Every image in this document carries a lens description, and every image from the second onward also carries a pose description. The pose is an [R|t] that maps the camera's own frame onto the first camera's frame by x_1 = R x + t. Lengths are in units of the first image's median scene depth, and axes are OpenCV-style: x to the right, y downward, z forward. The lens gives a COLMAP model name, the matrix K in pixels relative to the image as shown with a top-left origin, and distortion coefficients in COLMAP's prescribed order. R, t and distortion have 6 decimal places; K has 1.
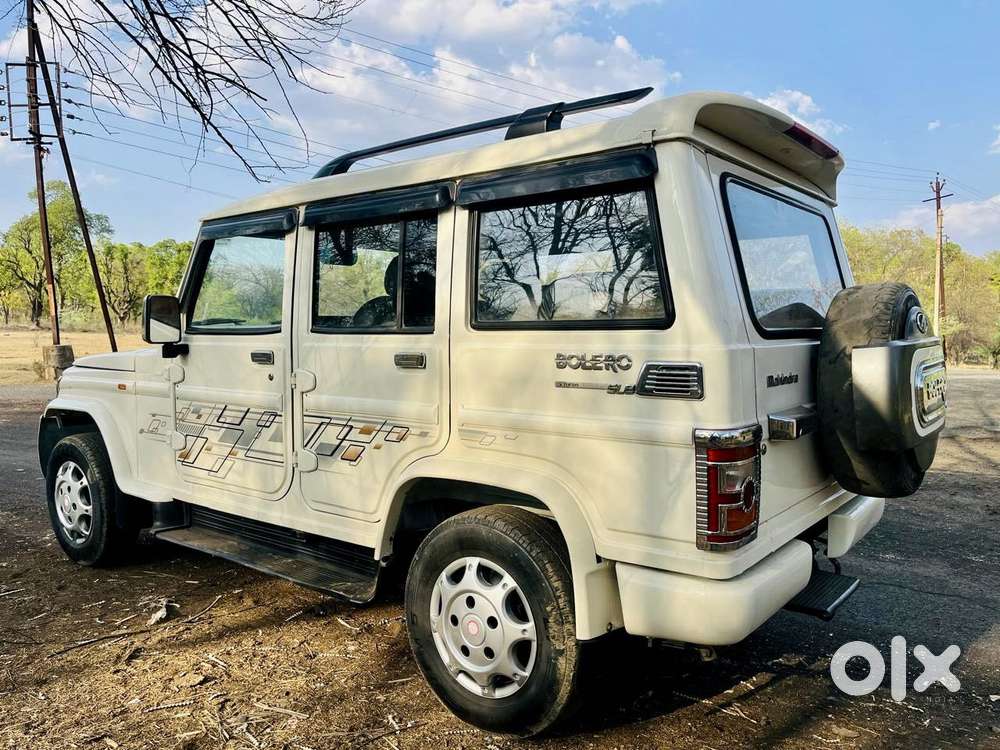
lens RADIAL K [[756.6, 0, 501.5], [0, 756.6, 373.4], [0, 0, 1]] dist [0.066300, -0.078863]
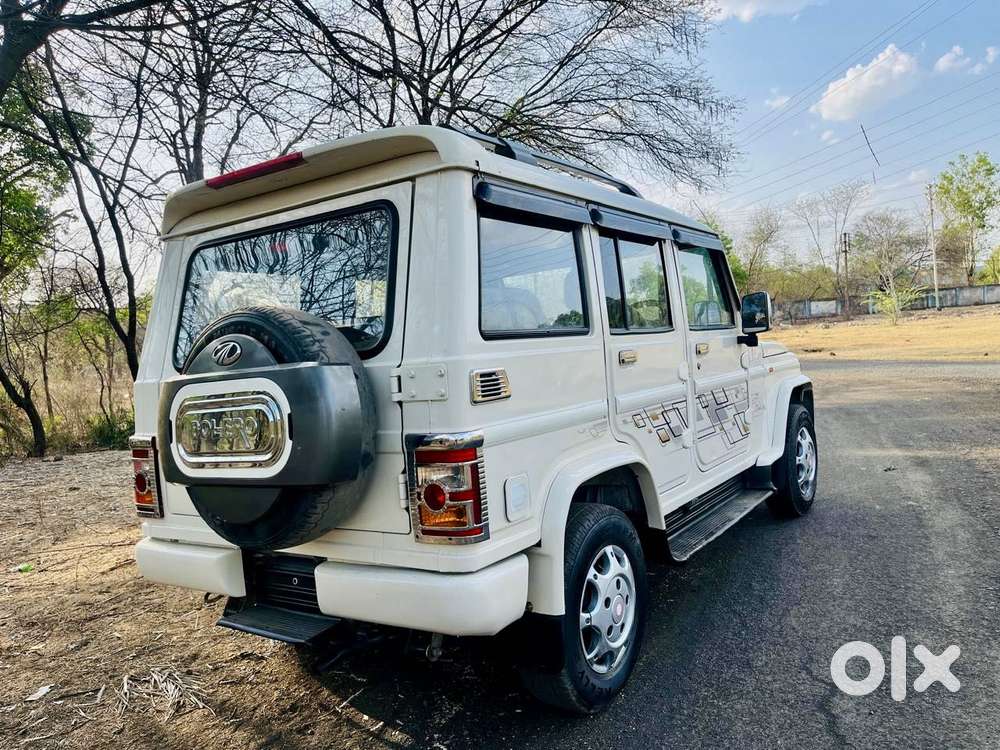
lens RADIAL K [[756.6, 0, 502.2], [0, 756.6, 383.8], [0, 0, 1]] dist [0.066300, -0.078863]
pose [[0.070483, 0.039720, -0.996722, 0.049373], [0.019394, 0.998963, 0.041180, -0.002104], [0.997324, -0.022233, 0.069640, 0.042914]]
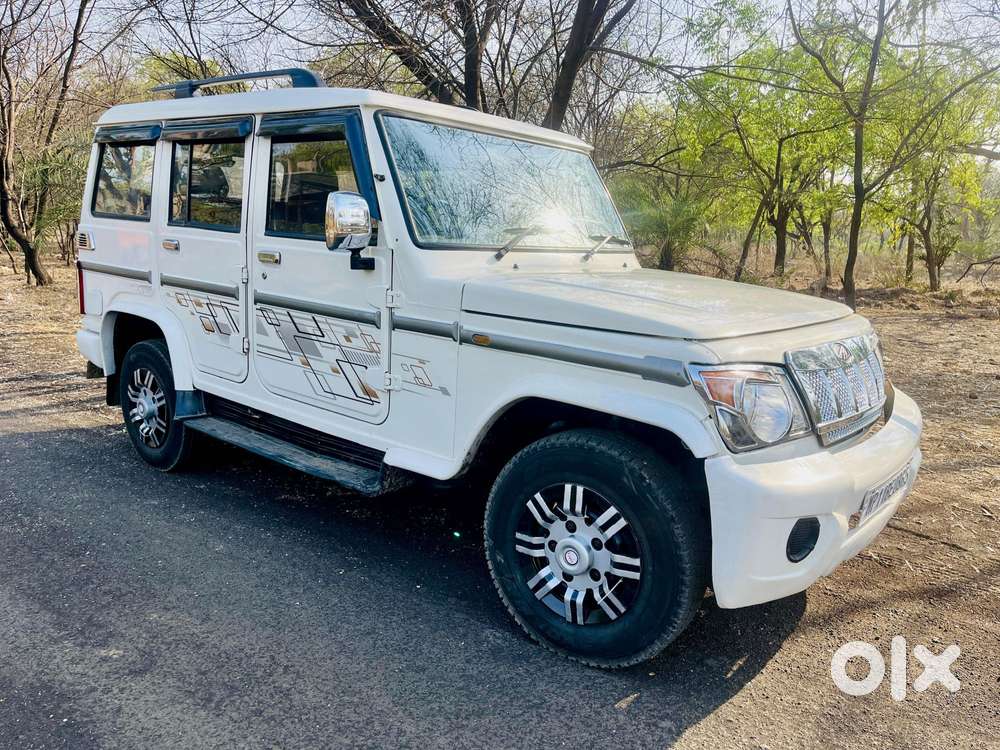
lens RADIAL K [[756.6, 0, 510.5], [0, 756.6, 373.9], [0, 0, 1]] dist [0.066300, -0.078863]
pose [[-0.998261, -0.057270, 0.013935, -0.014352], [-0.052085, 0.967804, 0.246259, -0.007150], [-0.027590, 0.245105, -0.969104, 0.103355]]
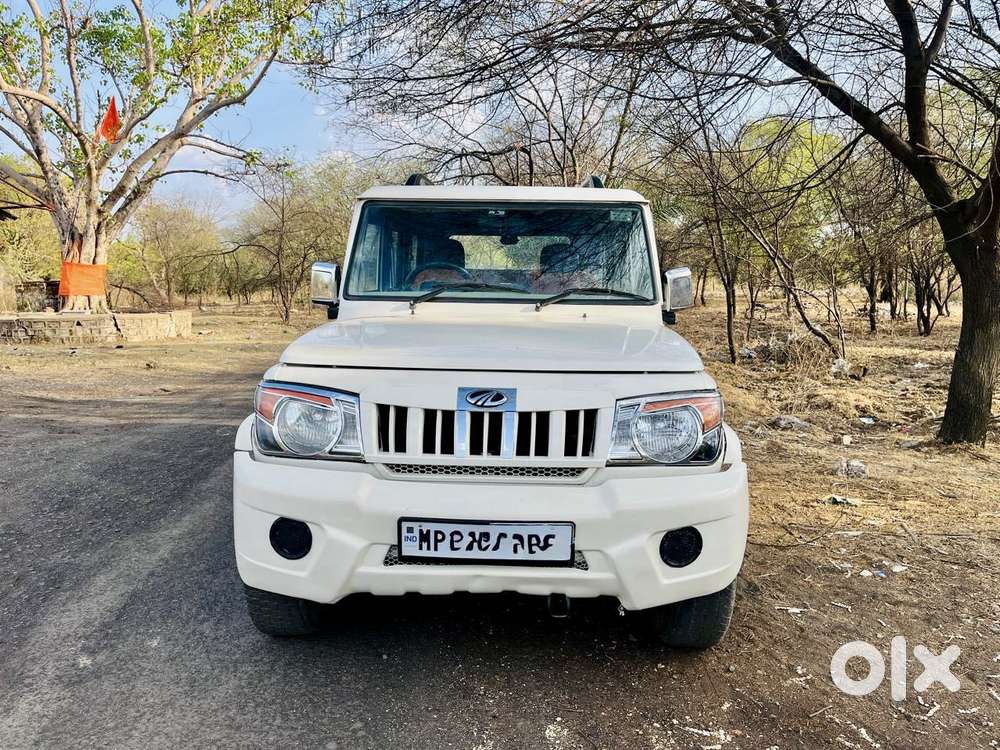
lens RADIAL K [[756.6, 0, 501.6], [0, 756.6, 371.1], [0, 0, 1]] dist [0.066300, -0.078863]
pose [[-0.595159, -0.109627, 0.796095, -0.055743], [0.037077, 0.985850, 0.163476, -0.006856], [-0.802752, 0.126811, -0.582673, 0.087642]]
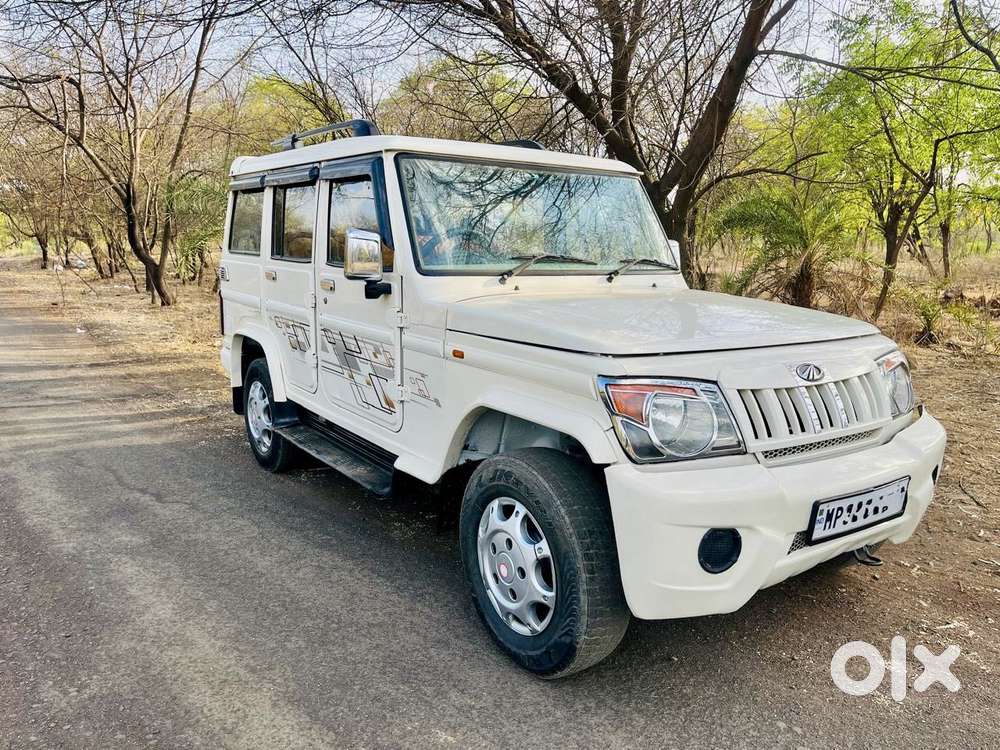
lens RADIAL K [[756.6, 0, 503.1], [0, 756.6, 373.4], [0, 0, 1]] dist [0.066300, -0.078863]
pose [[-0.956768, -0.067801, 0.282839, -0.025356], [-0.002024, 0.973978, 0.226632, -0.007828], [-0.290845, 0.216261, -0.932009, 0.104468]]
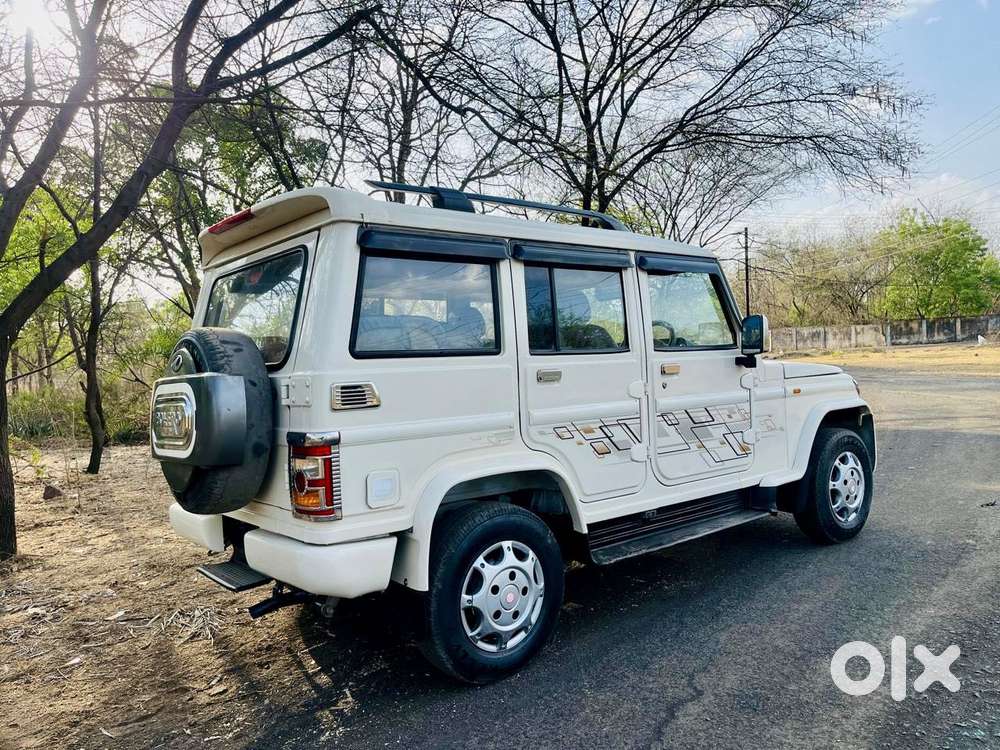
lens RADIAL K [[756.6, 0, 504.9], [0, 756.6, 377.8], [0, 0, 1]] dist [0.066300, -0.078863]
pose [[-0.209379, 0.025195, -0.977510, 0.054146], [-0.011735, 0.999531, 0.028276, -0.002829], [0.977764, 0.017391, -0.208985, 0.059296]]
